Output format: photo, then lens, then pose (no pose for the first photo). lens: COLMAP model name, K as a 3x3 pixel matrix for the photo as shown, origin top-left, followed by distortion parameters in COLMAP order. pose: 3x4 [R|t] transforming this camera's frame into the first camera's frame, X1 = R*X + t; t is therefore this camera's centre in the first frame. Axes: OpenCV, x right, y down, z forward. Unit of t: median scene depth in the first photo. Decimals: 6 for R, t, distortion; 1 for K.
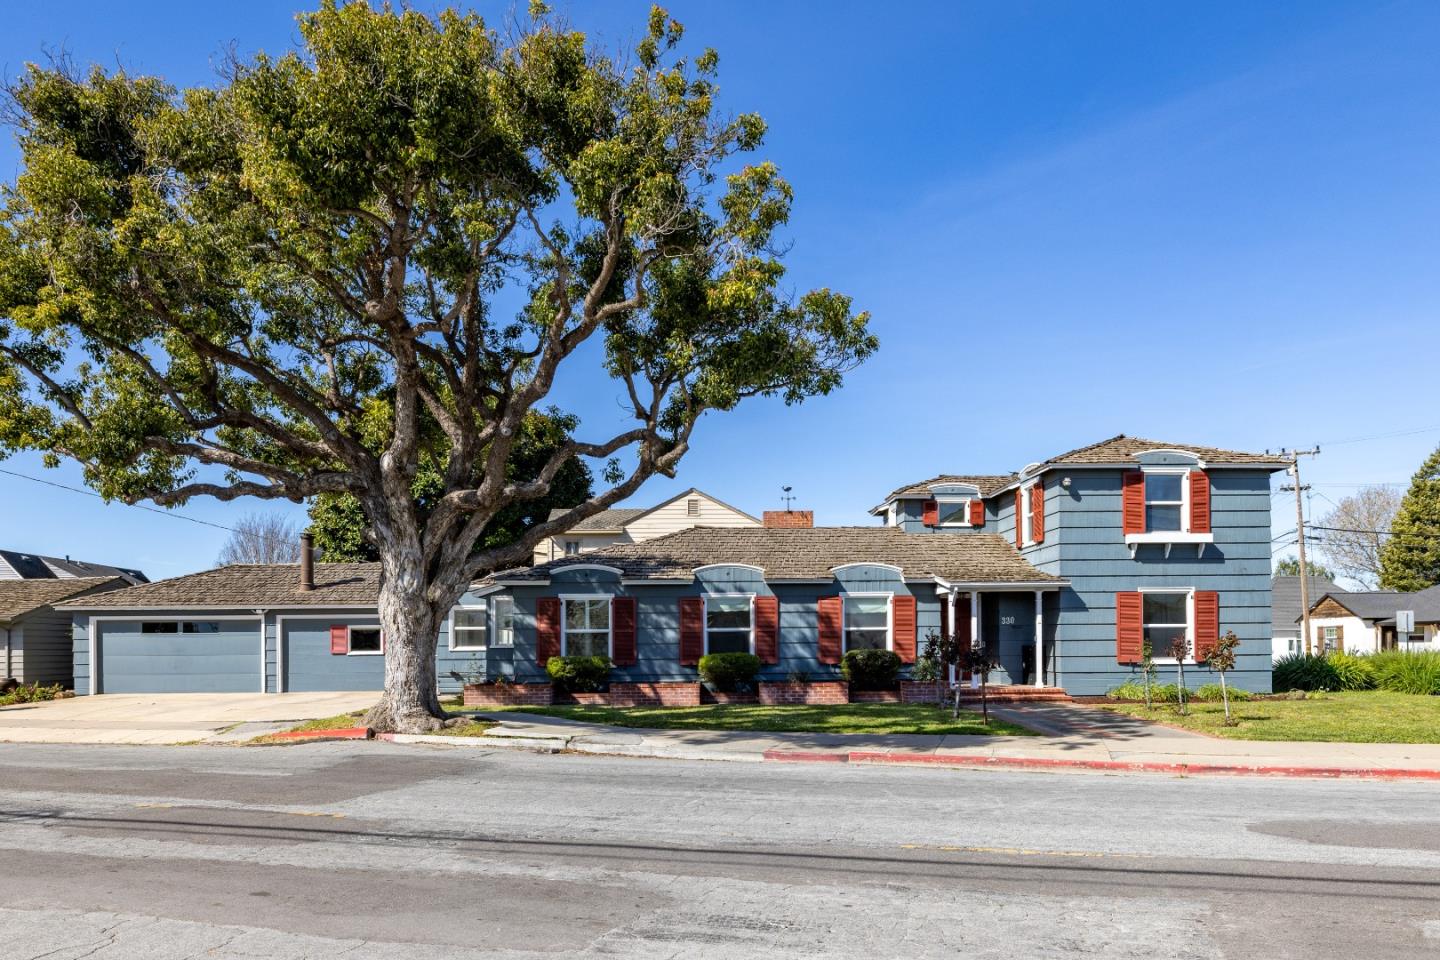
lens RADIAL K [[994.2, 0, 668.7], [0, 994.2, 633.9], [0, 0, 1]] dist [-0.007358, 0.000394]
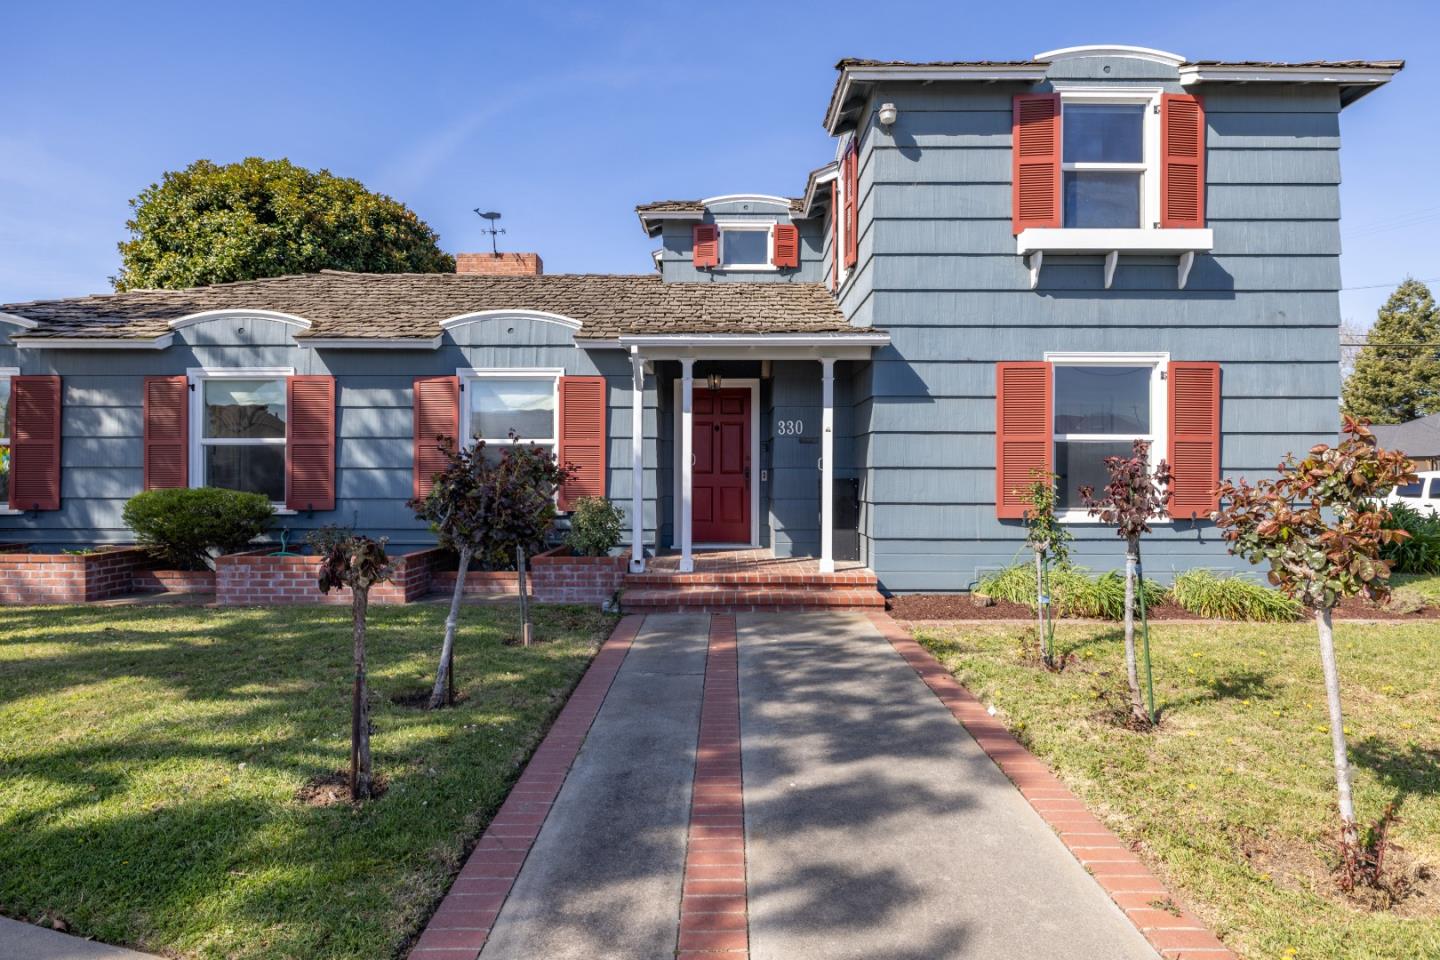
lens RADIAL K [[846.9, 0, 713.3], [0, 846.9, 472.0], [0, 0, 1]] dist [-0.005882, -0.001381]
pose [[0.999908, 0.009707, 0.009454, 0.299423], [-0.009763, 0.999935, 0.005819, 0.006658], [-0.009397, -0.005910, 0.999938, 0.578196]]
